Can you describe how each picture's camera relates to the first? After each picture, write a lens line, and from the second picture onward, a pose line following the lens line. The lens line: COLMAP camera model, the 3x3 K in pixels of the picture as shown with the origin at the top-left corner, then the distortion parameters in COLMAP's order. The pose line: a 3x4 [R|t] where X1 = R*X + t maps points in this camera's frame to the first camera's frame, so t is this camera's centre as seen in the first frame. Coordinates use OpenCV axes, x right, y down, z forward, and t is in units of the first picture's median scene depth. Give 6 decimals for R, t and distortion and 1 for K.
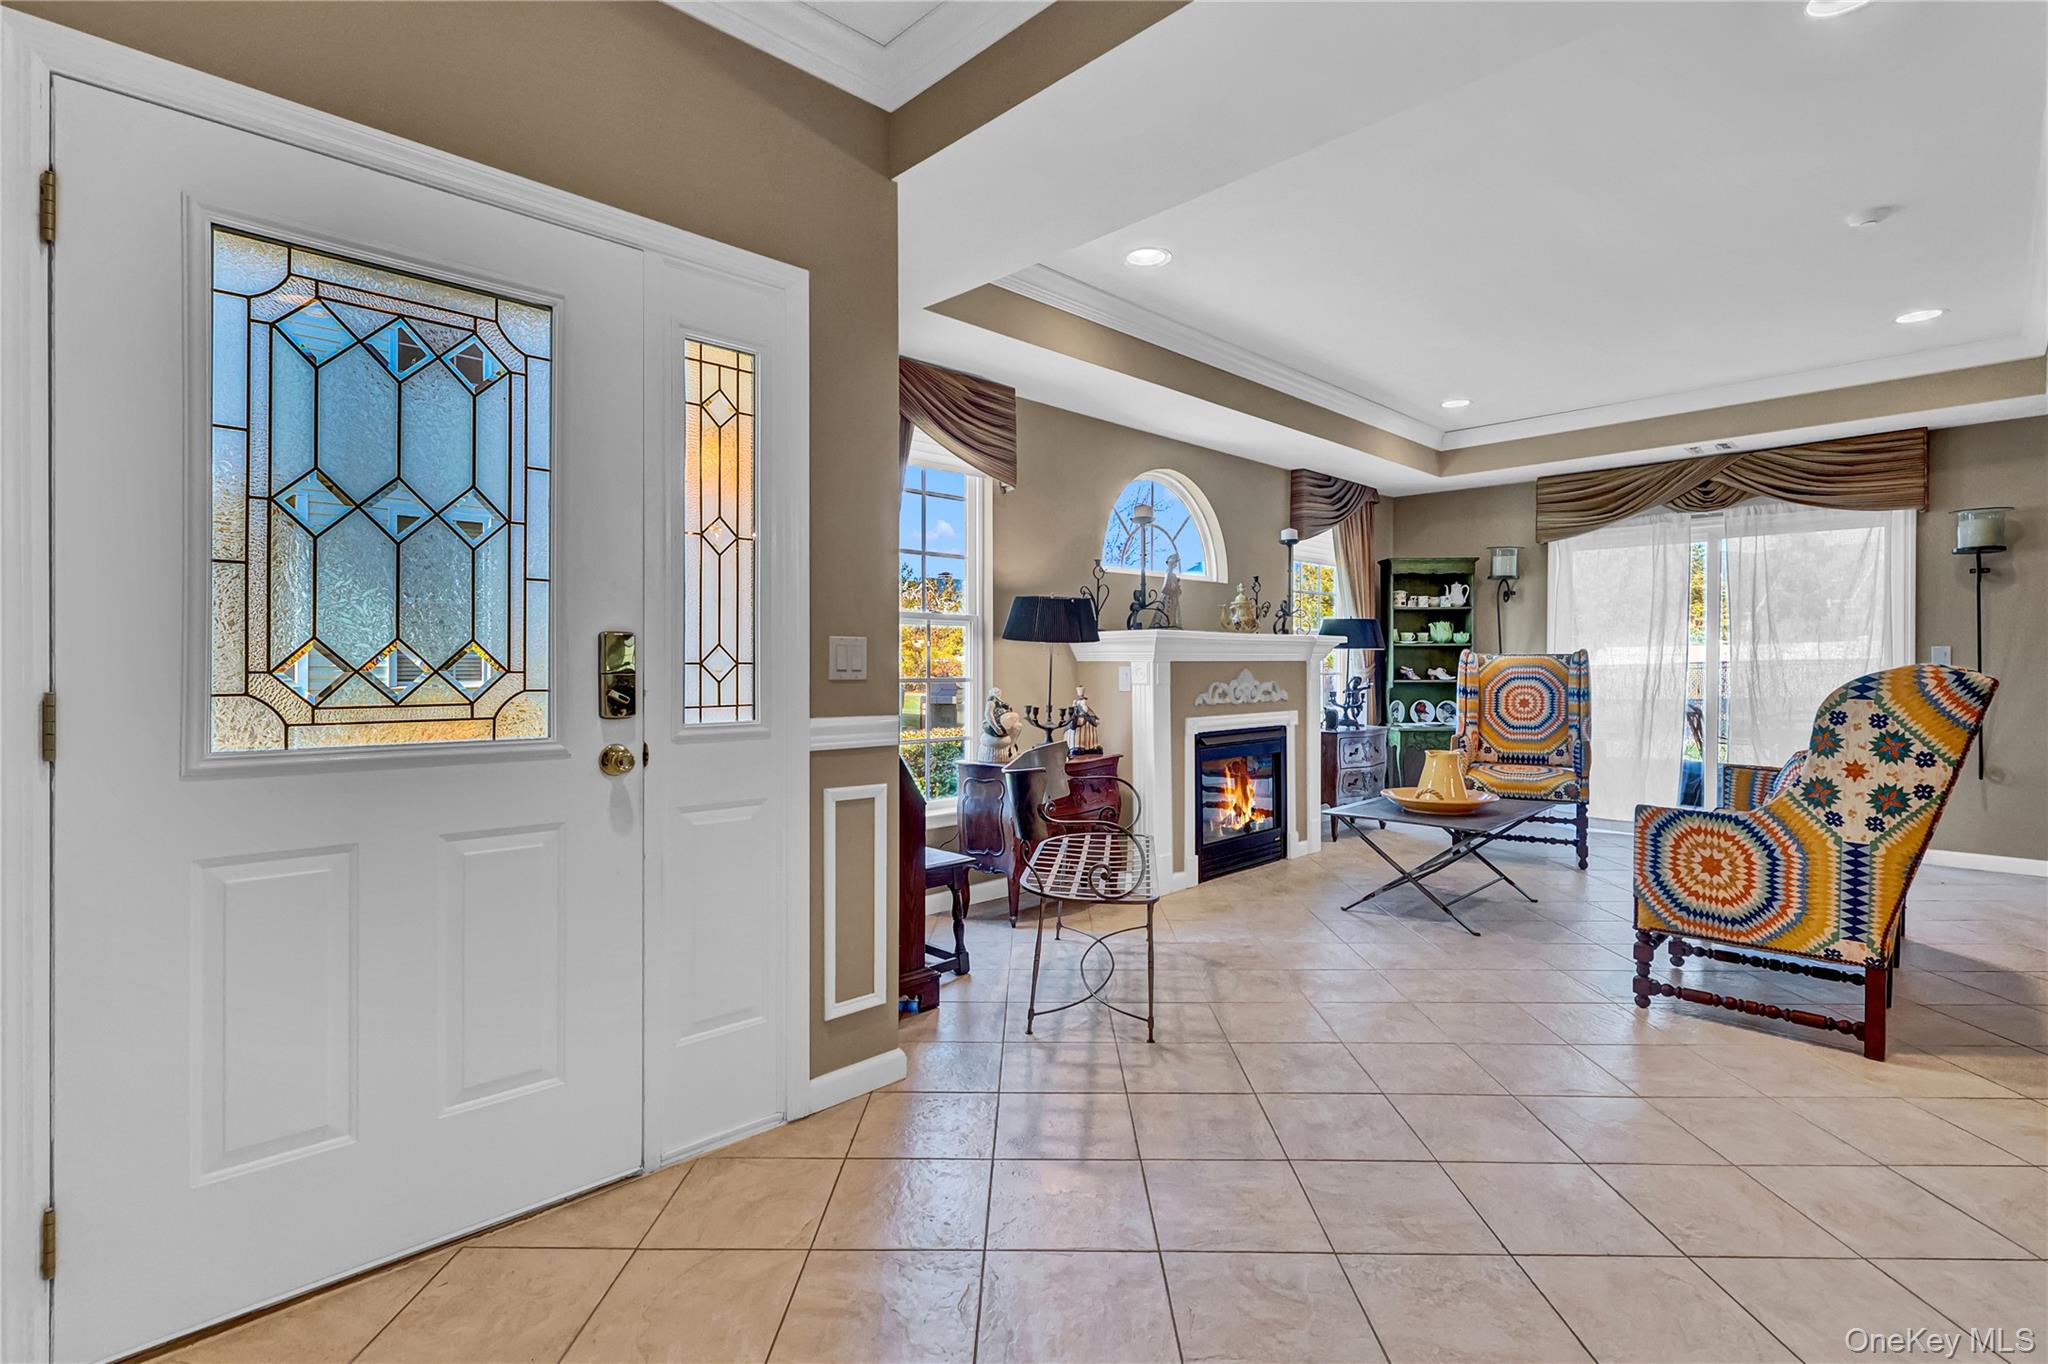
lens RADIAL K [[957.2, 0, 1026.9], [0, 957.2, 663.4], [0, 0, 1]] dist [0.001013, 0.001609]
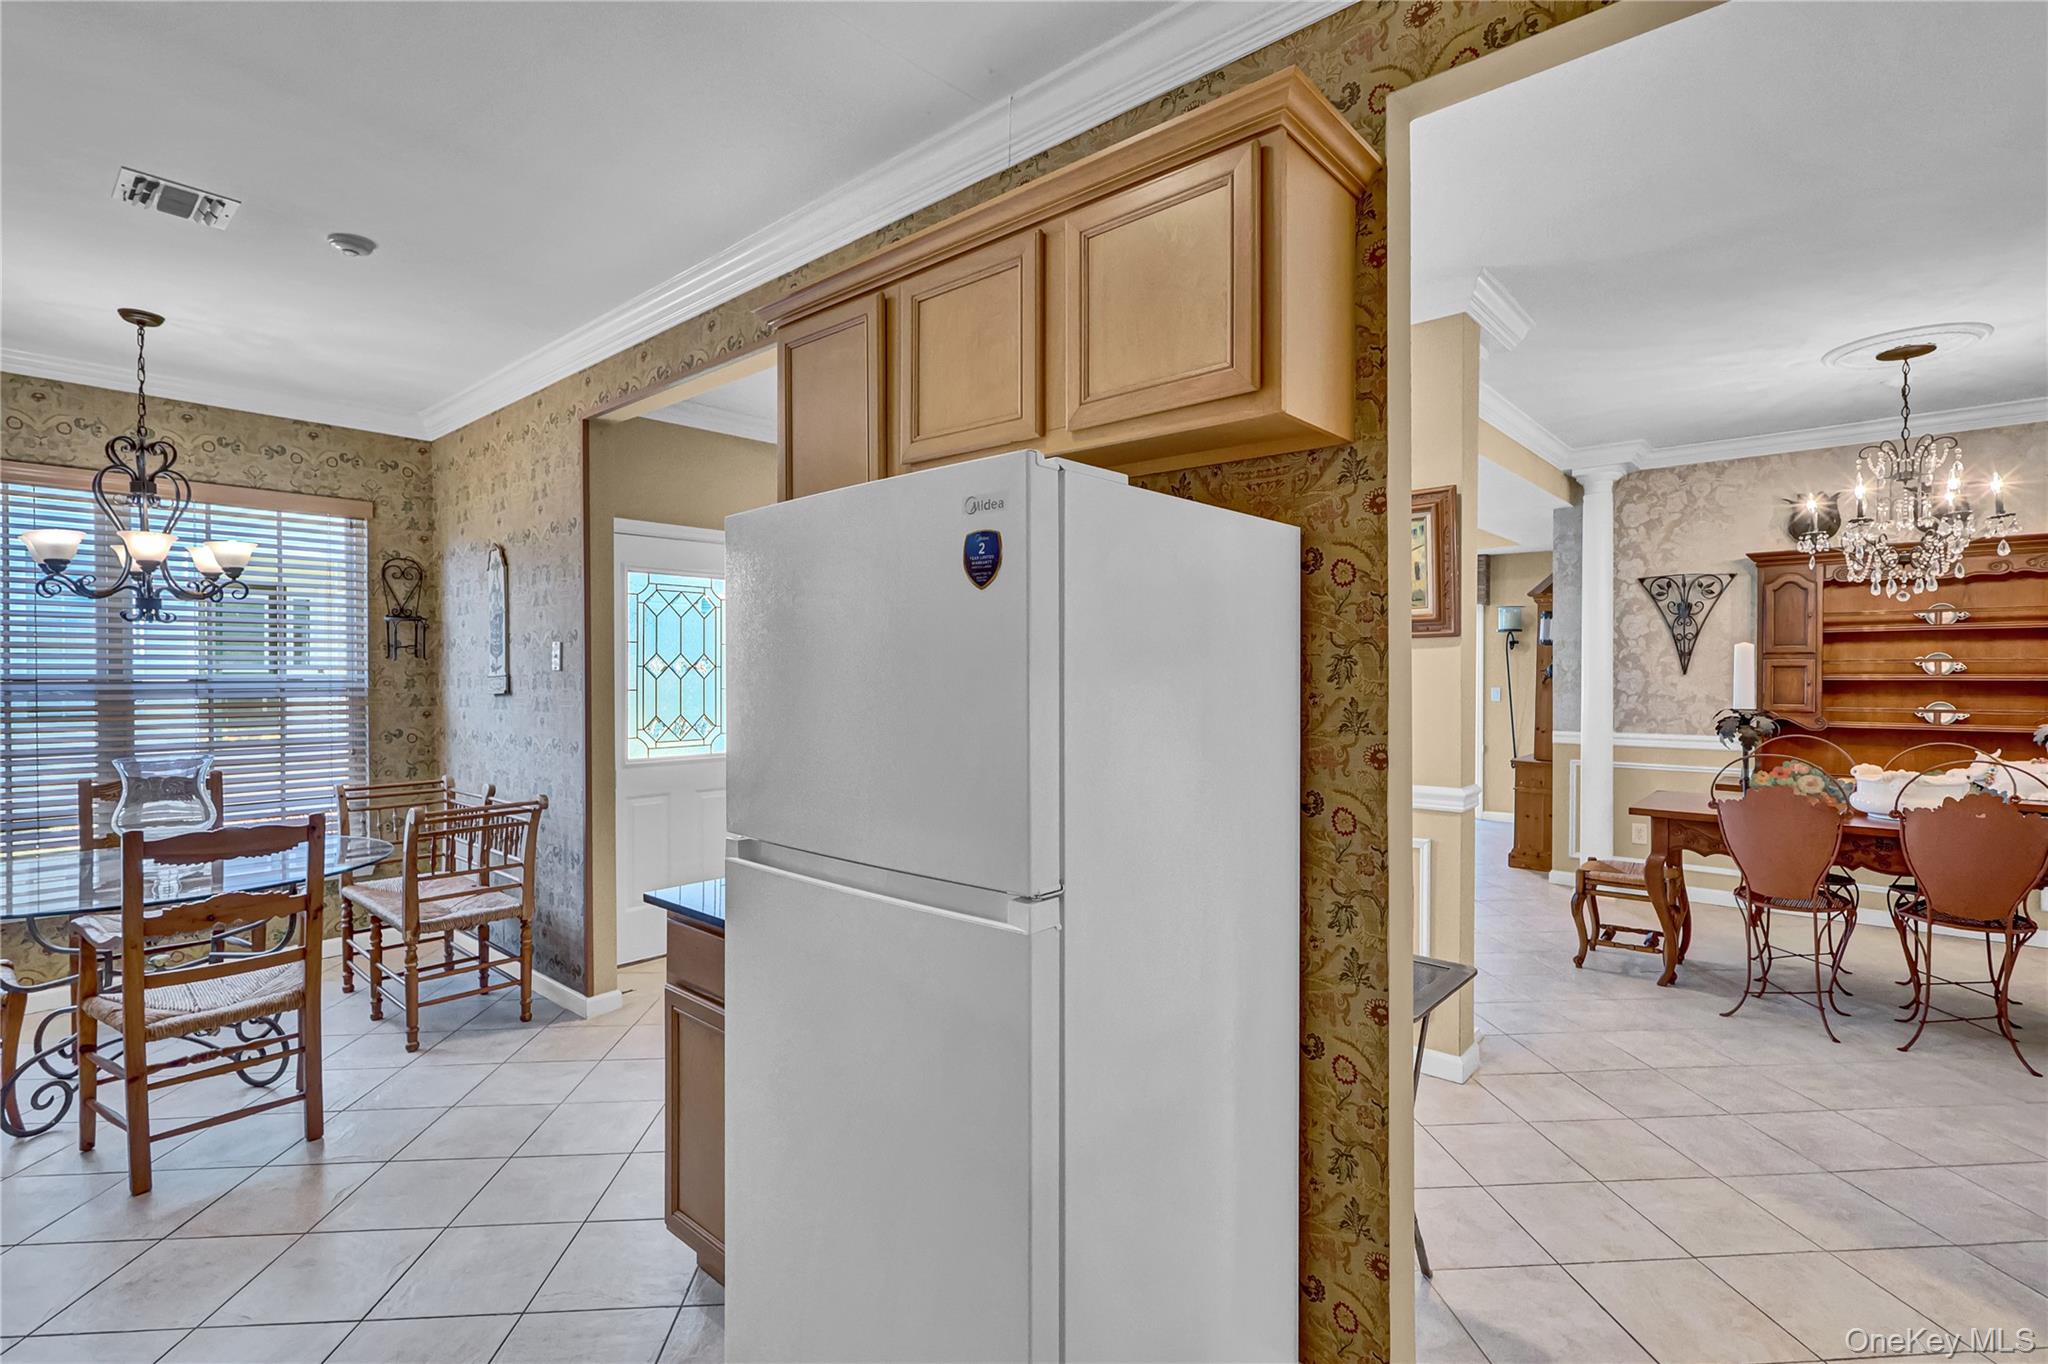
lens RADIAL K [[957.2, 0, 1027.5], [0, 957.2, 680.3], [0, 0, 1]] dist [0.001013, 0.001609]
pose [[0.997367, -0.002655, 0.072477, 0.043127], [0.001738, 0.999918, 0.012714, -0.063328], [-0.072505, -0.012554, 0.997289, -0.697744]]
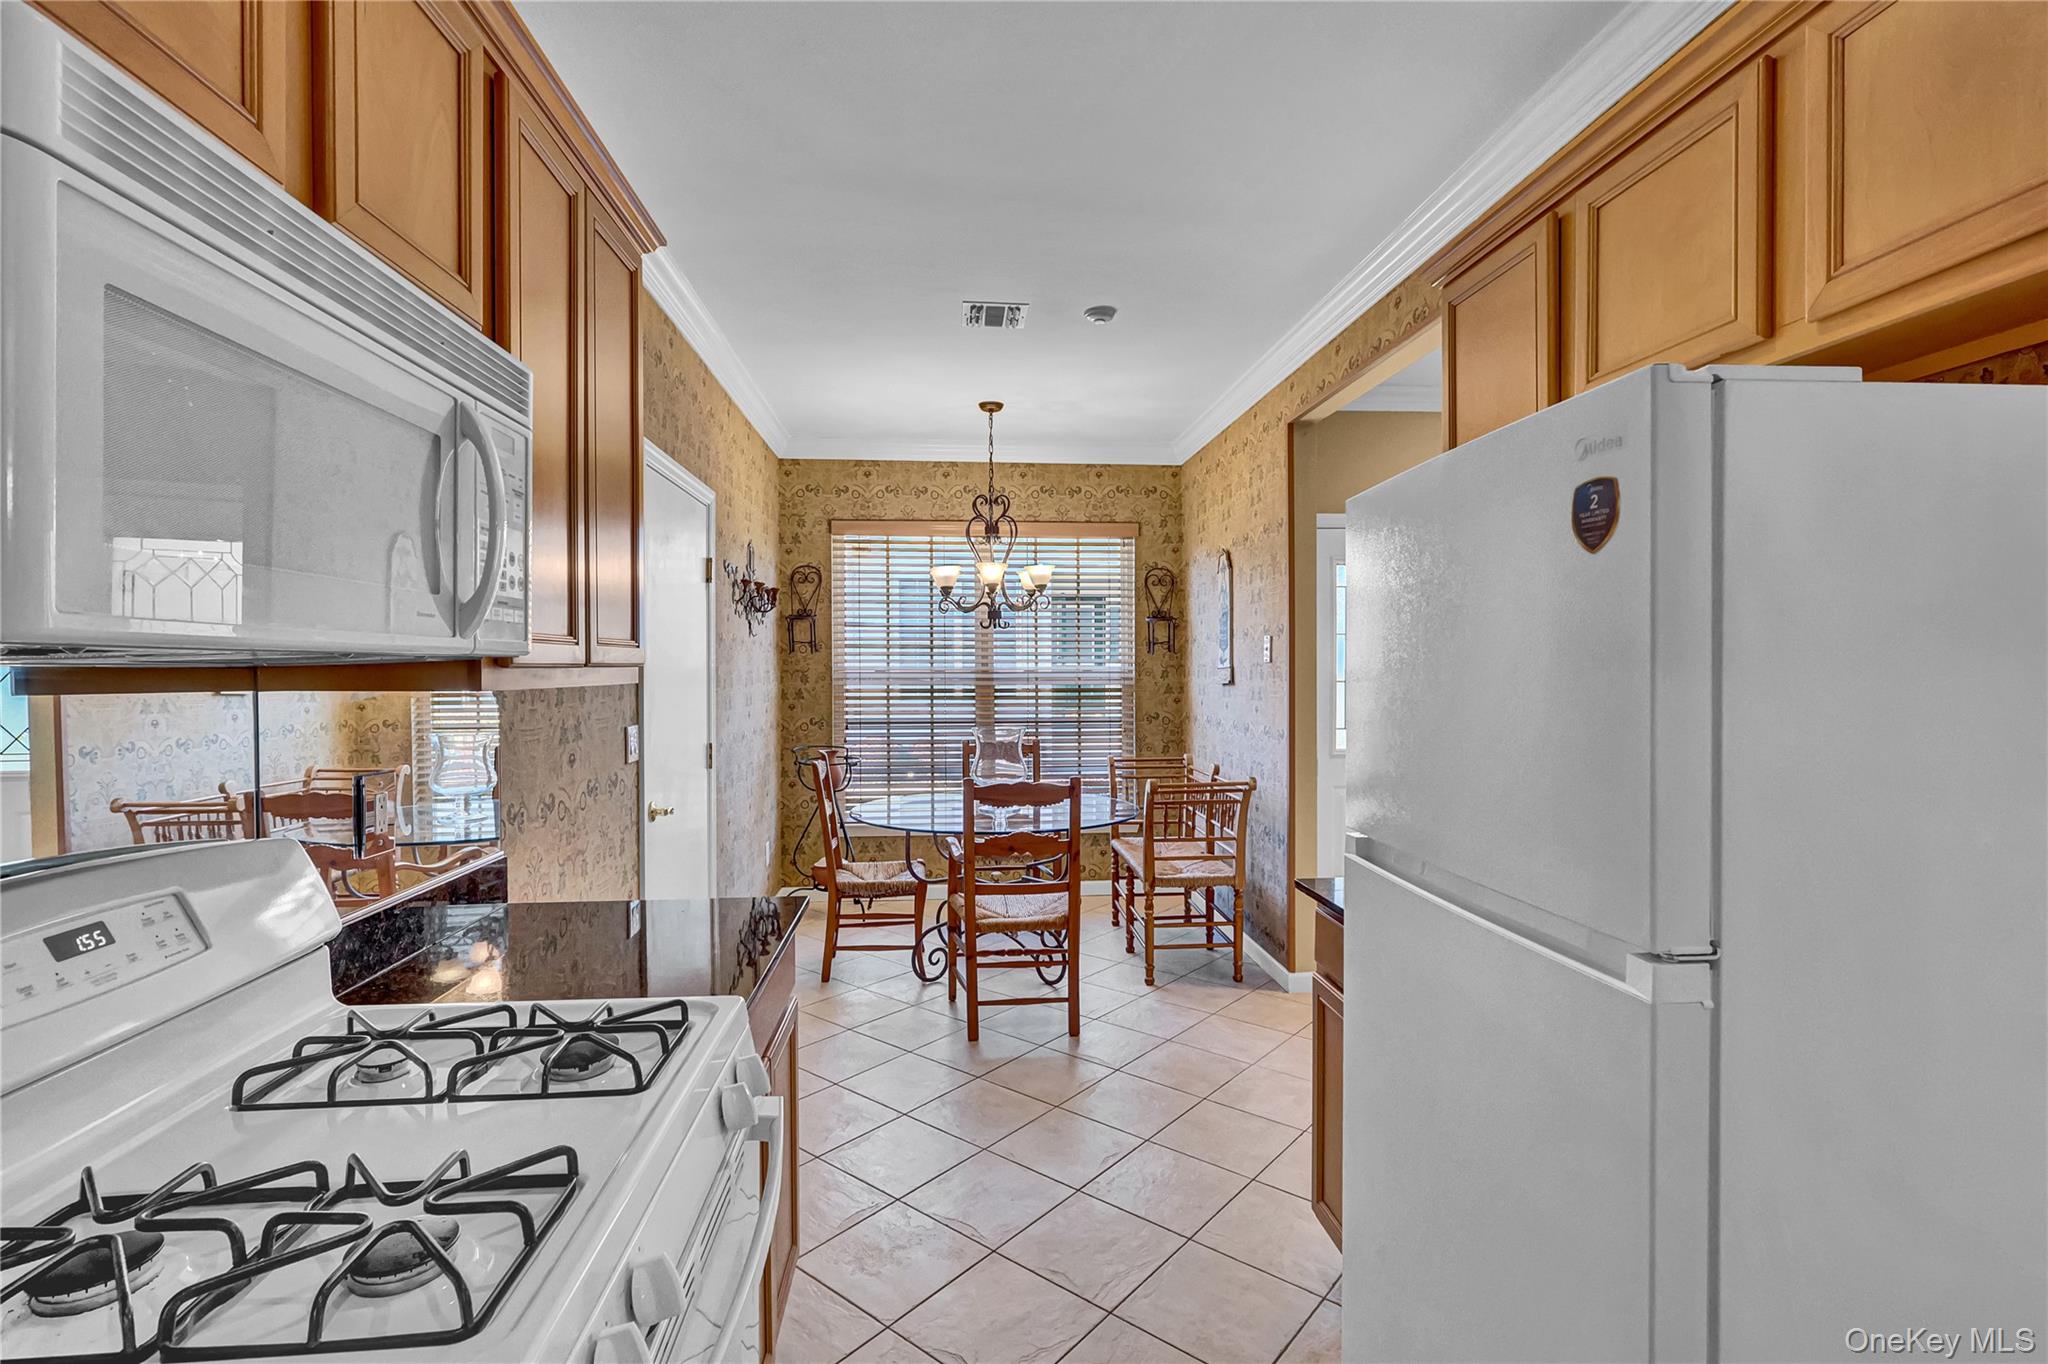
lens RADIAL K [[957.2, 0, 1022.6], [0, 957.2, 677.1], [0, 0, 1]] dist [0.001013, 0.001609]
pose [[0.771924, 0.003431, -0.635705, 0.092349], [0.006794, 0.999884, 0.013646, -0.061650], [0.635678, -0.014853, 0.771811, -0.670261]]
